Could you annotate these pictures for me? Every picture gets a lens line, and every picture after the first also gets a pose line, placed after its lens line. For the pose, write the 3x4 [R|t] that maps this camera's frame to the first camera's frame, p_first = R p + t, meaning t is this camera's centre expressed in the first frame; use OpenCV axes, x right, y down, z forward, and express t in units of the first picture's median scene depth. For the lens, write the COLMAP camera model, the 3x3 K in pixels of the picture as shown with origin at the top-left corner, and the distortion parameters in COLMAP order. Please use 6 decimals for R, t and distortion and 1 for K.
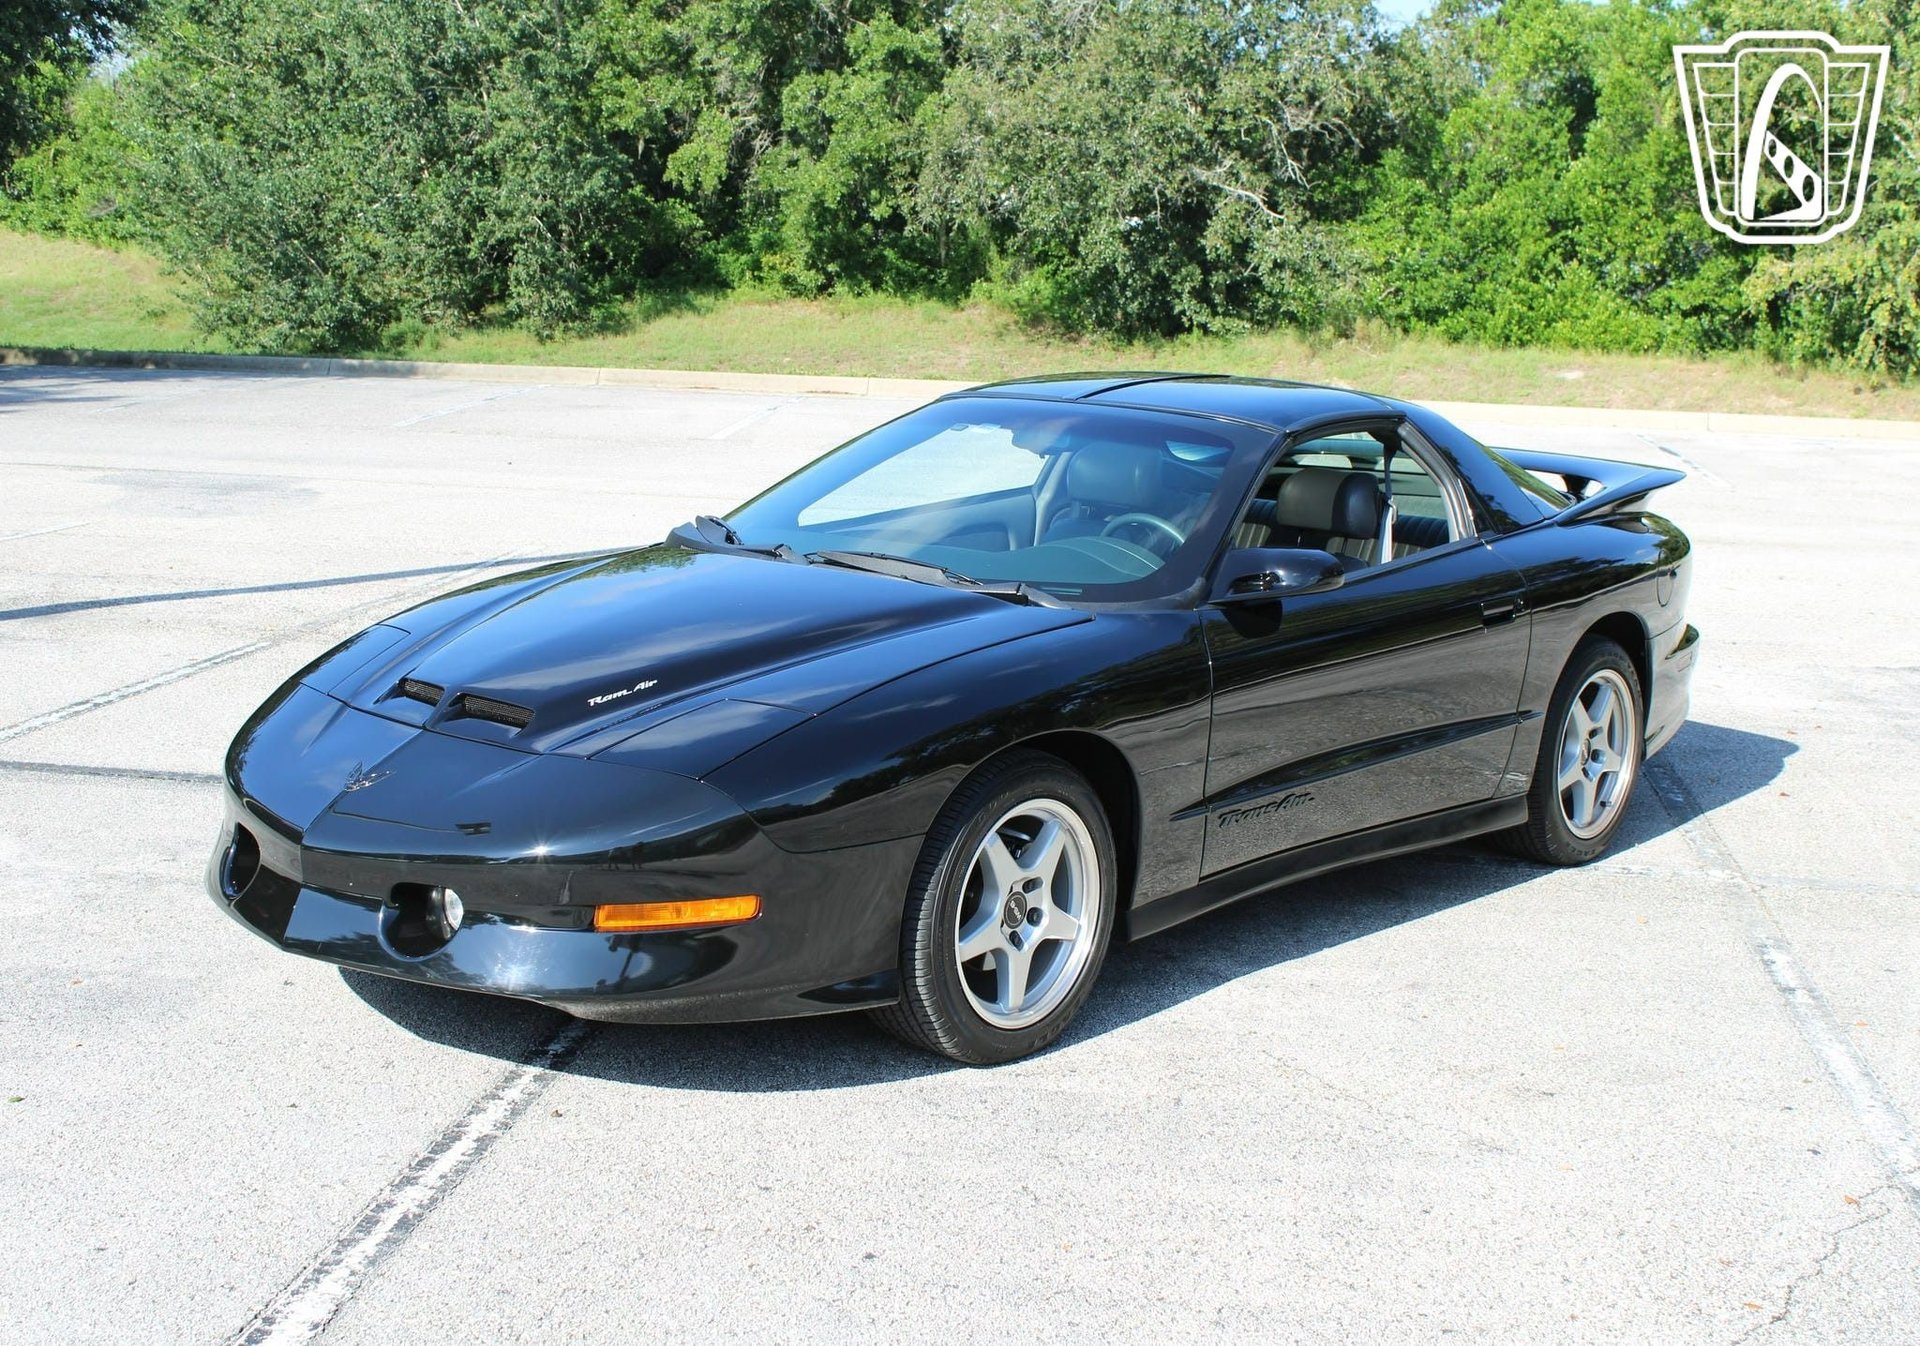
lens RADIAL K [[2485.4, 0, 953.3], [0, 2485.4, 654.4], [0, 0, 1]] dist [-0.039171, 0.000000]
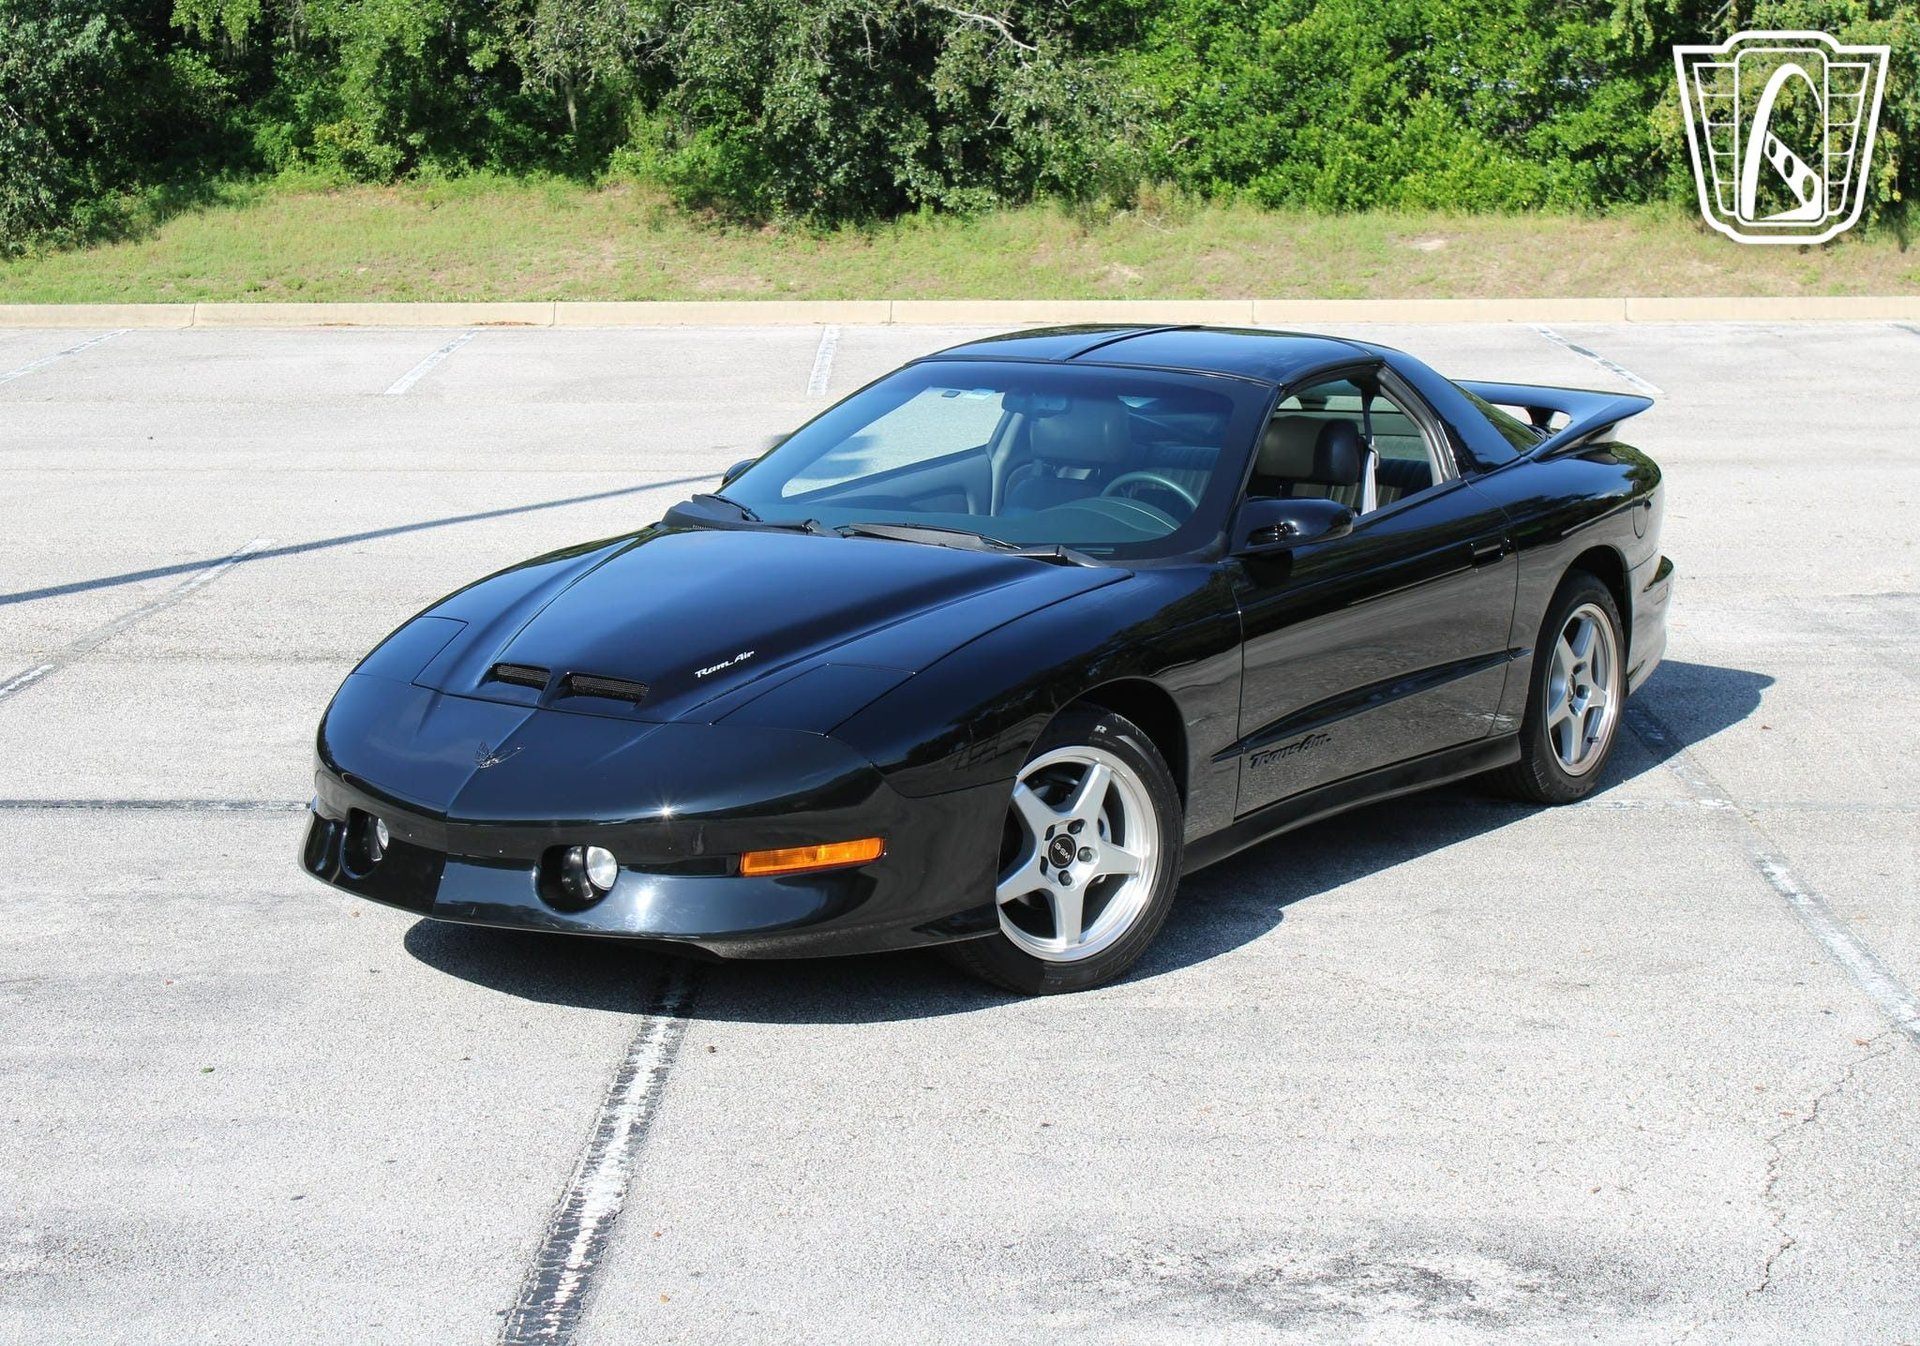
lens RADIAL K [[3460.2, 0, 955.9], [0, 3460.2, 667.7], [0, 0, 1]] dist [0.031621, 0.000000]
pose [[0.992919, -0.055181, 0.105198, -0.127706], [0.054872, 0.998476, 0.005833, 0.009120], [-0.105360, -0.000019, 0.994434, -0.333353]]
